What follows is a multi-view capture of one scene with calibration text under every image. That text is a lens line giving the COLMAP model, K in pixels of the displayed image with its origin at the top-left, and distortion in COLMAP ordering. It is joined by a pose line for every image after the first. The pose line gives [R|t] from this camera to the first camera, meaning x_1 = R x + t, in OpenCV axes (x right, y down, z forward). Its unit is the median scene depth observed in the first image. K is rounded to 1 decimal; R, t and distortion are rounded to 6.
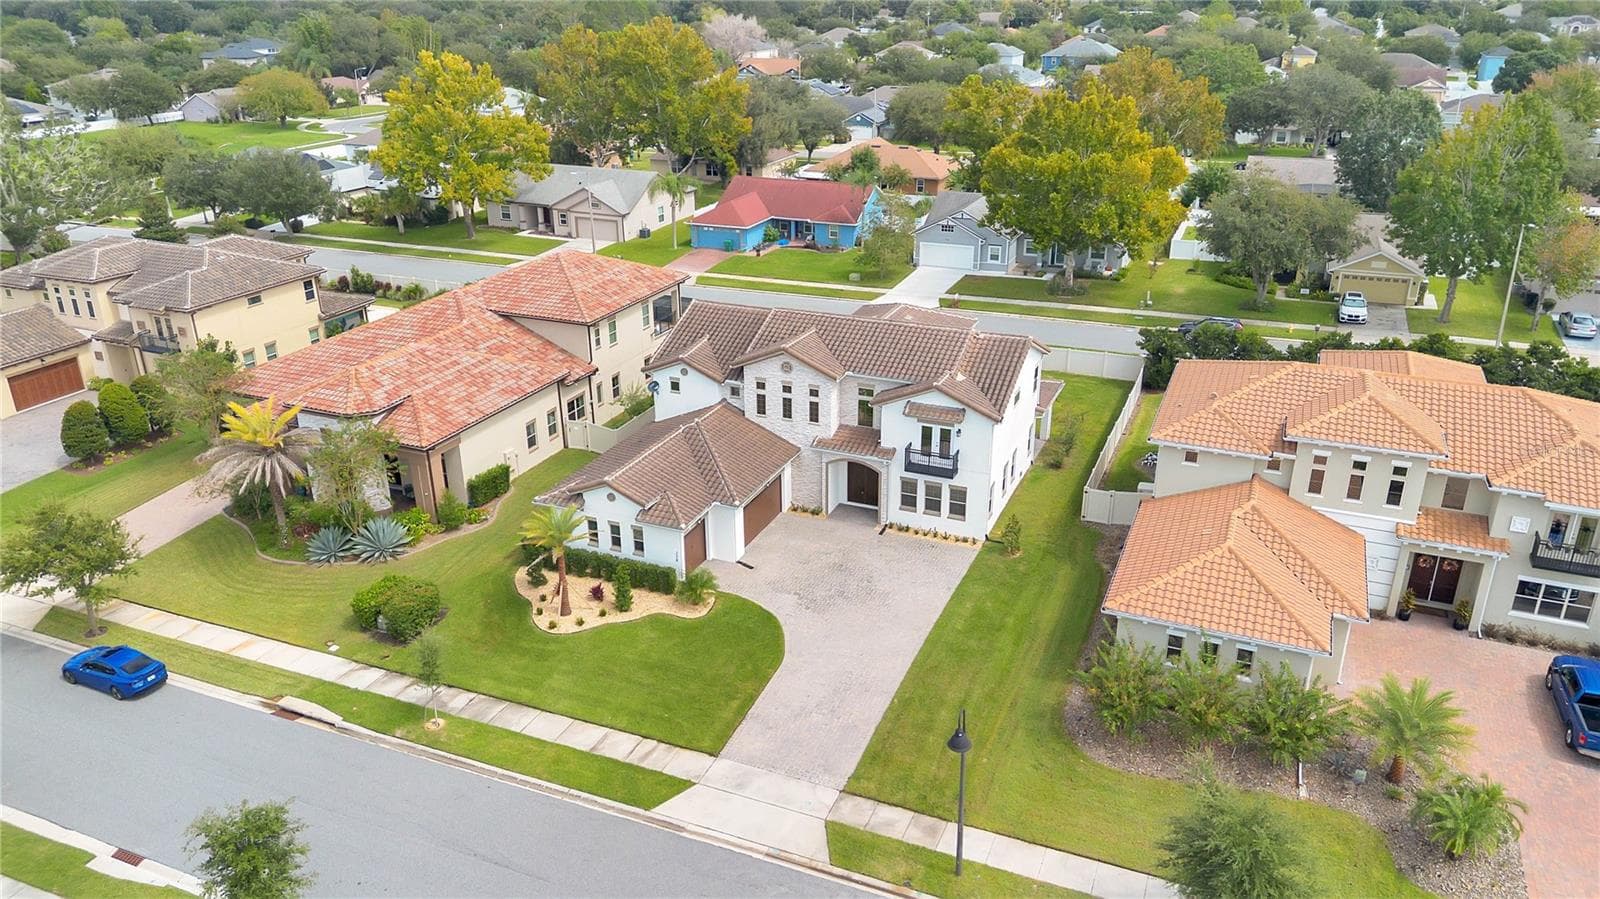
lens RADIAL K [[1147.3, 0, 803.9], [0, 1147.3, 455.2], [0, 0, 1]] dist [0.055776, -0.061954]
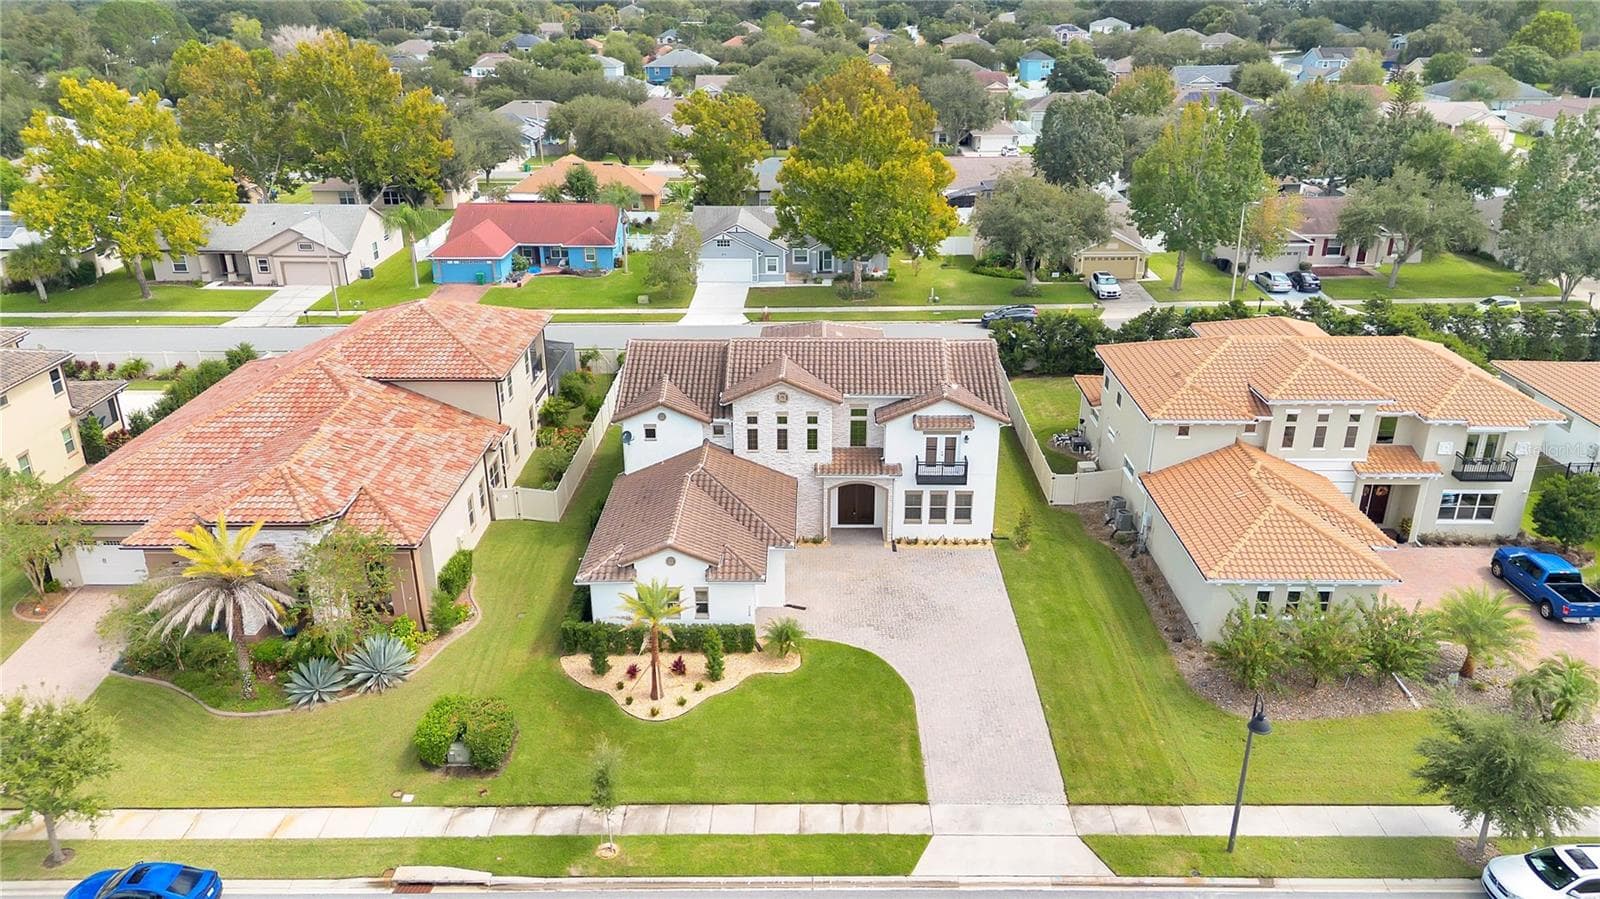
lens RADIAL K [[1147.3, 0, 801.5], [0, 1147.3, 455.3], [0, 0, 1]] dist [0.055776, -0.061954]
pose [[0.919656, -0.145145, 0.364920, -0.359657], [0.147589, 0.988818, 0.021351, -0.046881], [-0.363938, 0.034223, 0.930794, 0.096490]]
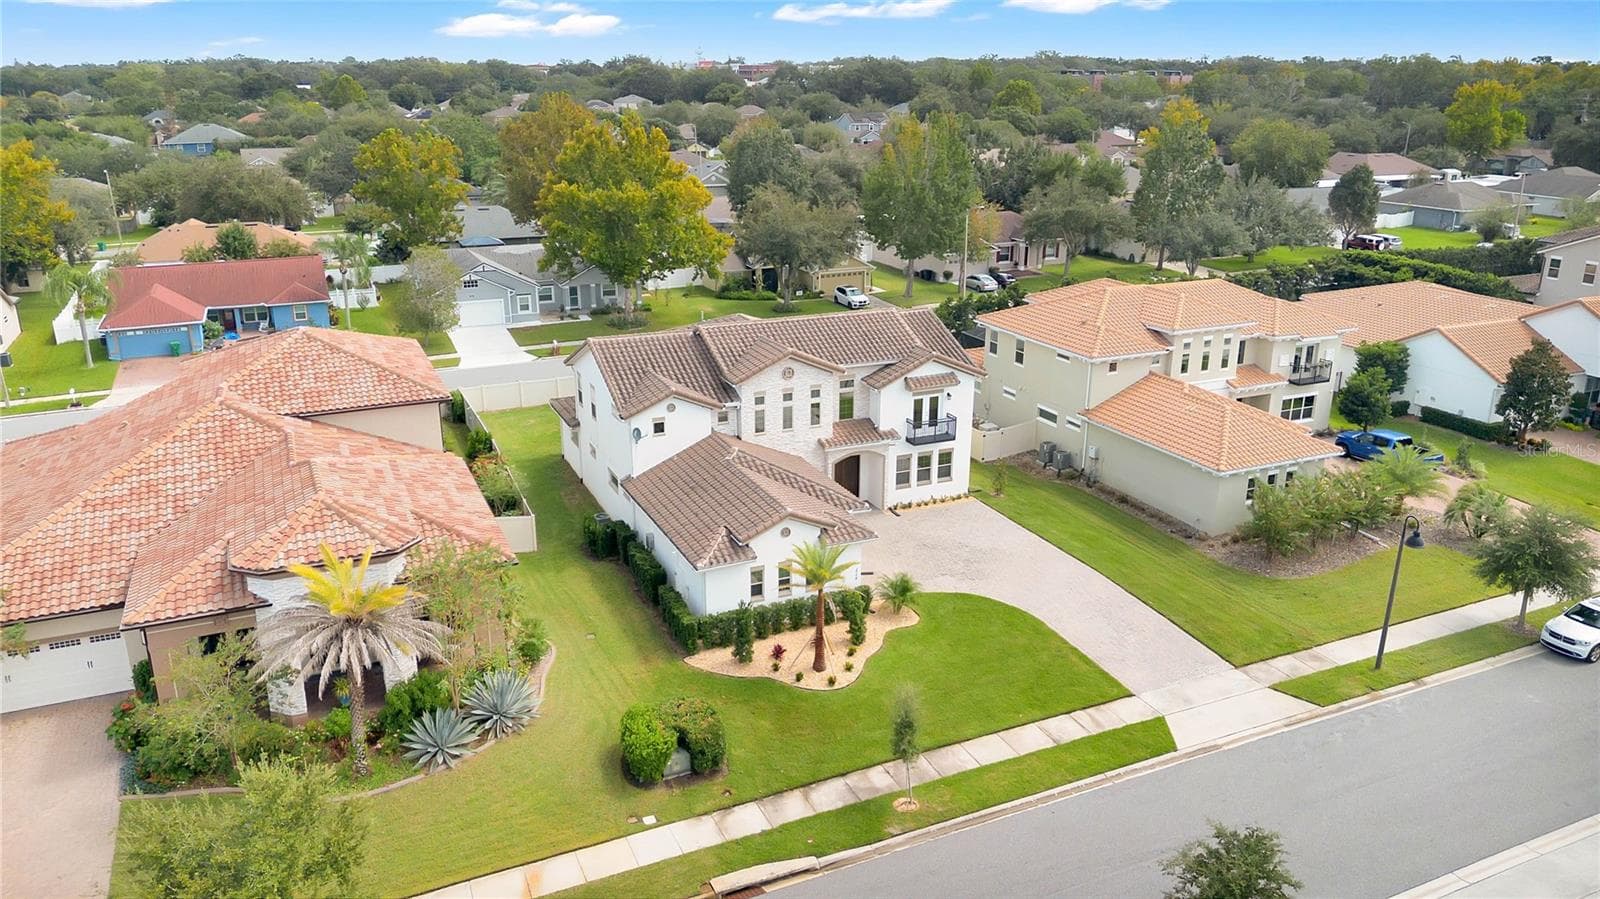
lens RADIAL K [[1147.3, 0, 792.9], [0, 1147.3, 490.7], [0, 0, 1]] dist [0.055776, -0.061954]
pose [[0.667436, -0.247875, 0.702201, -0.698356], [0.286453, 0.955877, 0.065151, -0.044753], [-0.687367, 0.157663, 0.708991, 0.343355]]
